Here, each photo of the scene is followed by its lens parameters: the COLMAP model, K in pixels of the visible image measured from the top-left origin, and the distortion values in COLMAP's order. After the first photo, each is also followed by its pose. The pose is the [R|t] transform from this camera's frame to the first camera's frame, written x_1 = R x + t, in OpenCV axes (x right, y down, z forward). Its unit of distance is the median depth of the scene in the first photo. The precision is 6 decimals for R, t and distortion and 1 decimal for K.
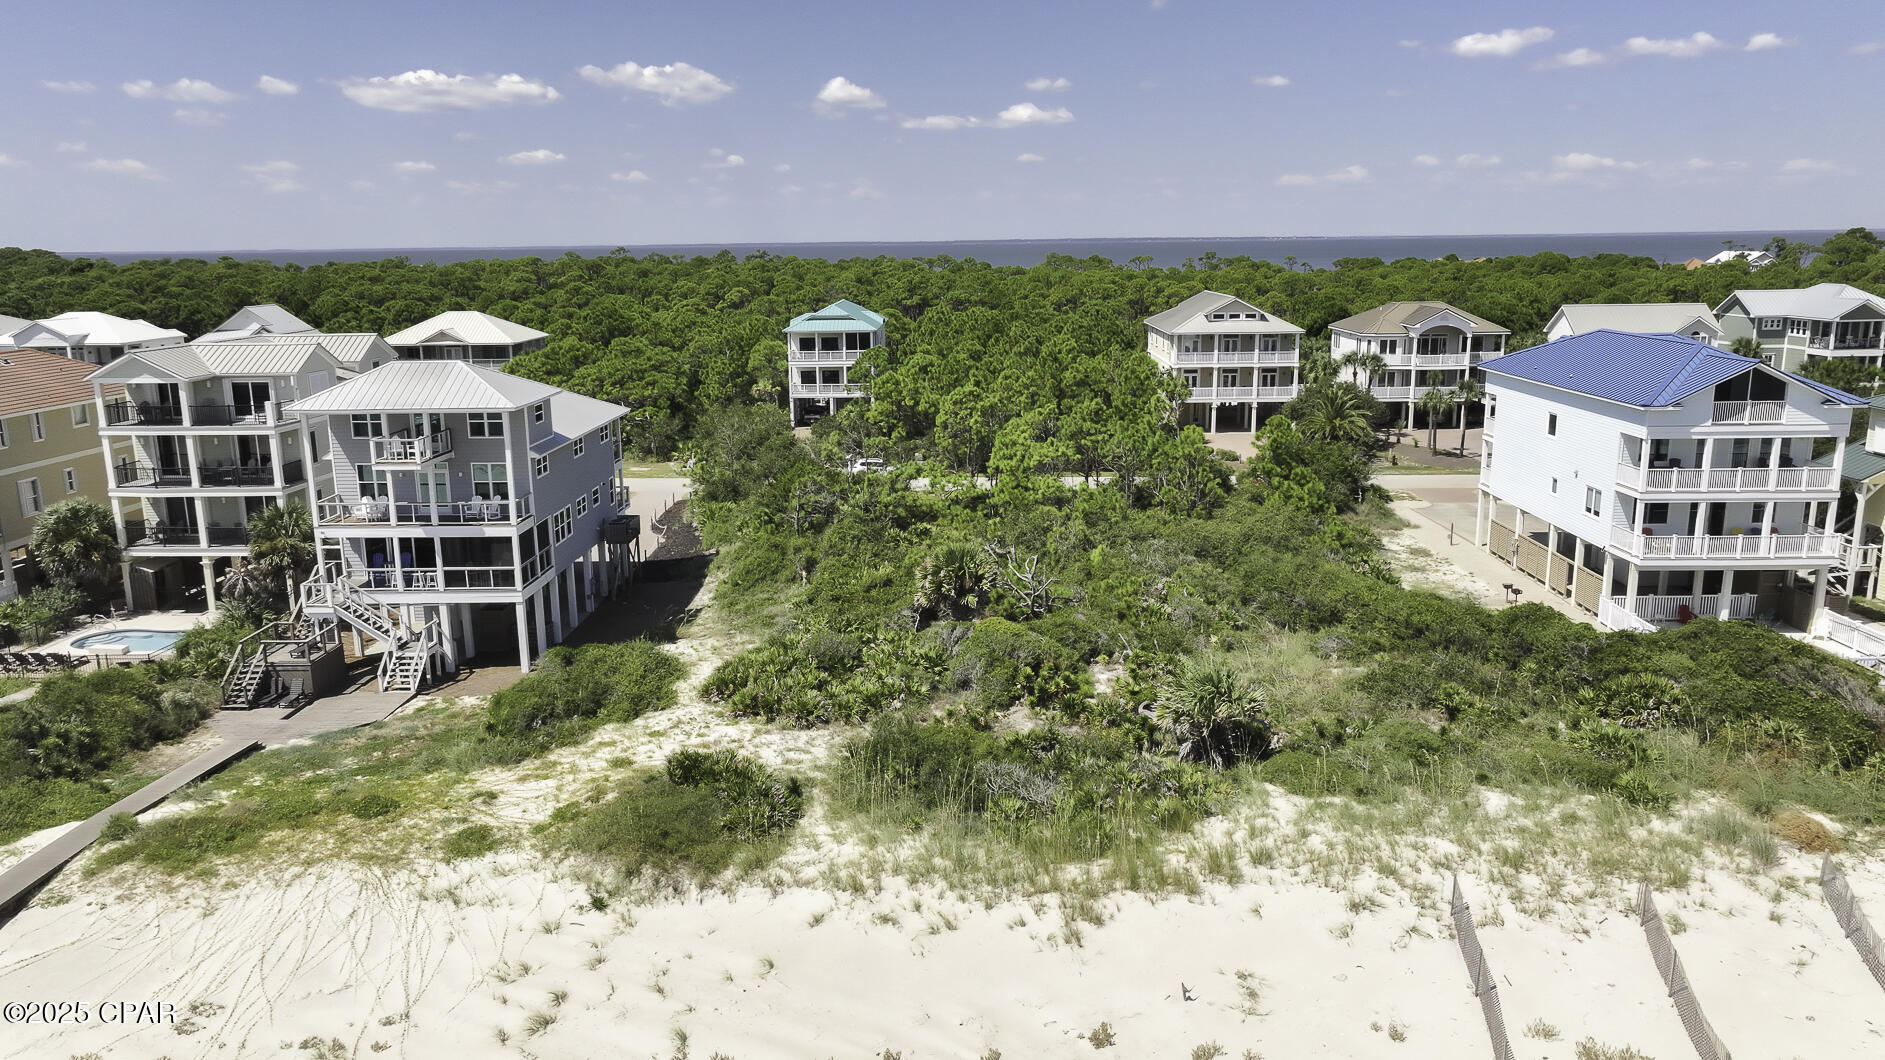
lens RADIAL K [[1320.0, 0, 949.3], [0, 1320.0, 532.3], [0, 0, 1]] dist [0.003552, 0.006629]
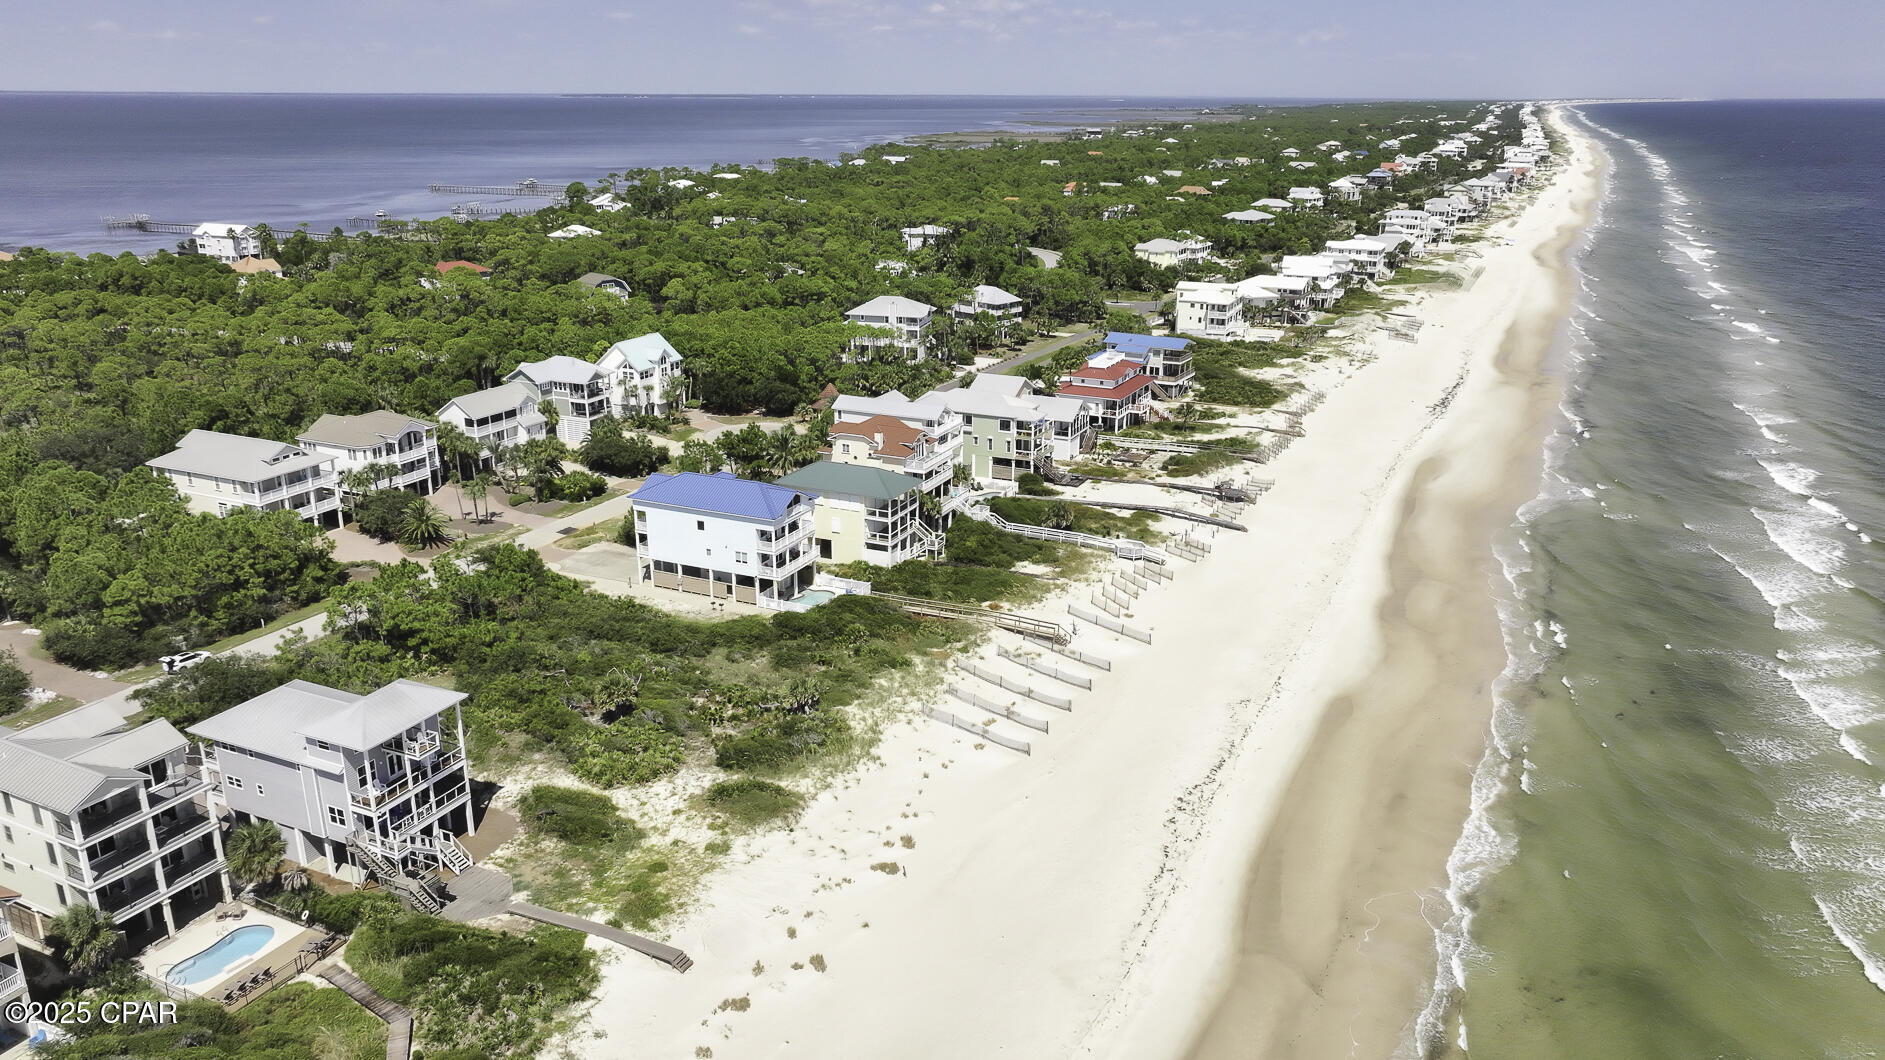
lens RADIAL K [[1324.1, 0, 949.8], [0, 1324.1, 531.2], [0, 0, 1]] dist [0.004153, 0.002990]
pose [[0.404456, -0.275078, 0.872209, -1.626080], [0.189312, 0.958220, 0.214418, -0.588008], [-0.894750, 0.078397, 0.439633, -0.405284]]
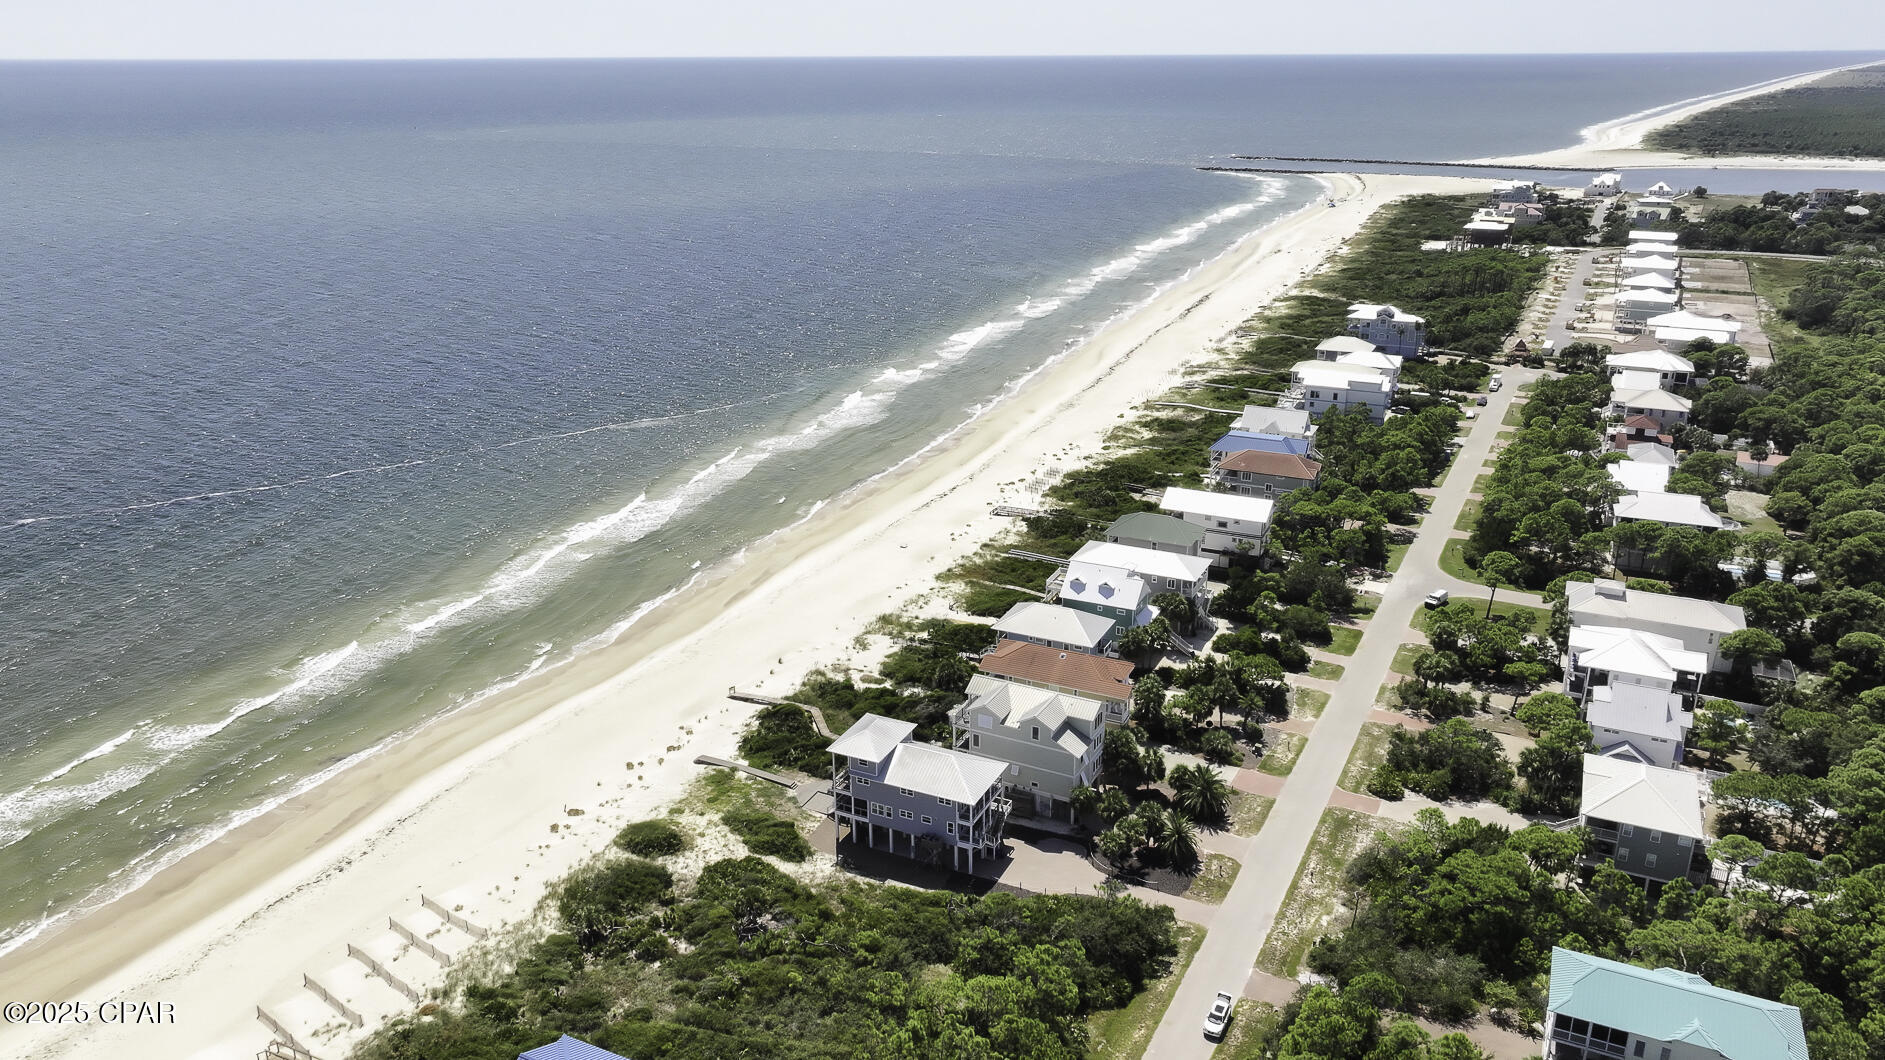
lens RADIAL K [[1320.0, 0, 949.3], [0, 1320.0, 532.3], [0, 0, 1]] dist [0.003552, 0.006629]
pose [[-0.414204, 0.325930, -0.849826, 1.805808], [-0.186538, 0.883469, 0.429751, -1.777821], [0.890864, 0.336529, -0.305138, 1.978665]]
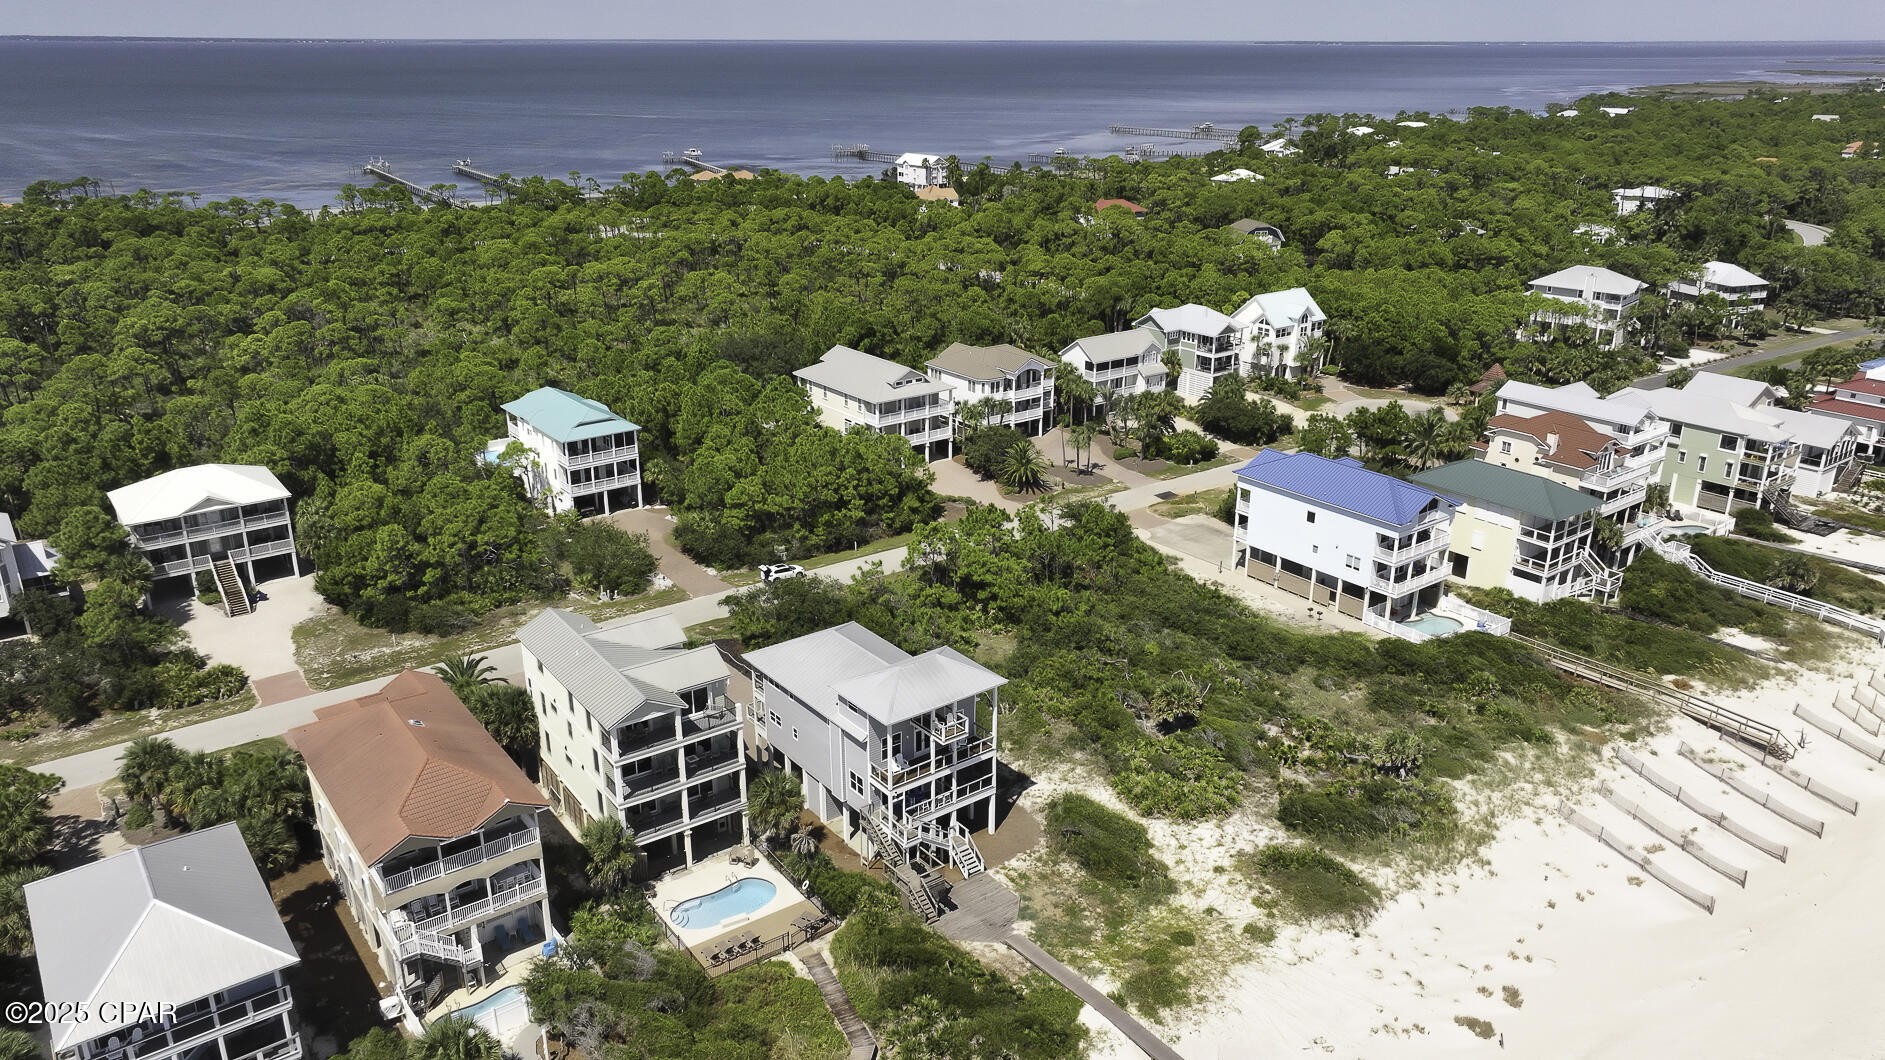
lens RADIAL K [[1324.1, 0, 949.8], [0, 1324.1, 531.2], [0, 0, 1]] dist [0.004153, 0.002990]
pose [[0.783595, -0.203843, 0.586879, -1.321991], [0.122265, 0.976765, 0.176015, -0.576165], [-0.609122, -0.066170, 0.790311, -0.204584]]
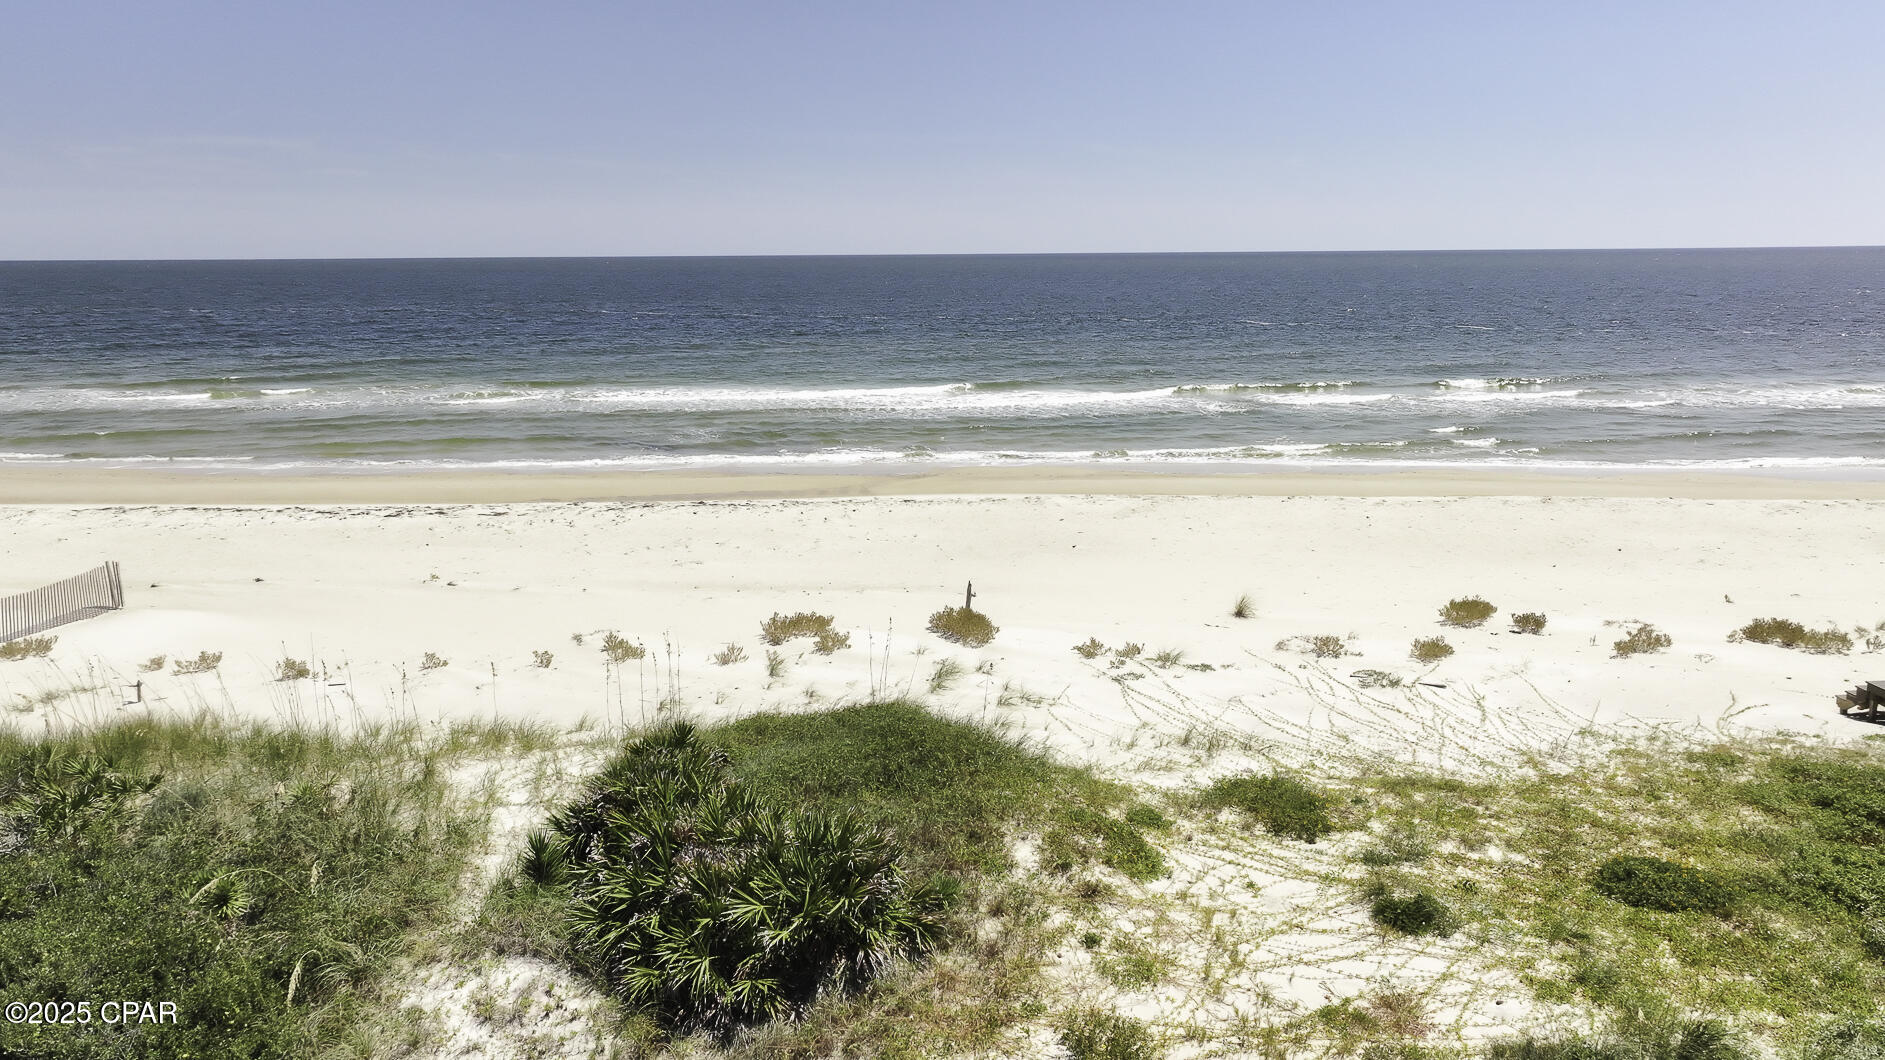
lens RADIAL K [[1320.0, 0, 949.3], [0, 1320.0, 532.3], [0, 0, 1]] dist [0.003552, 0.006629]
pose [[-0.999782, 0.020549, -0.003562, -0.180734], [0.017192, 0.908712, 0.417069, -0.030978], [0.011807, 0.416917, -0.908868, 1.003431]]
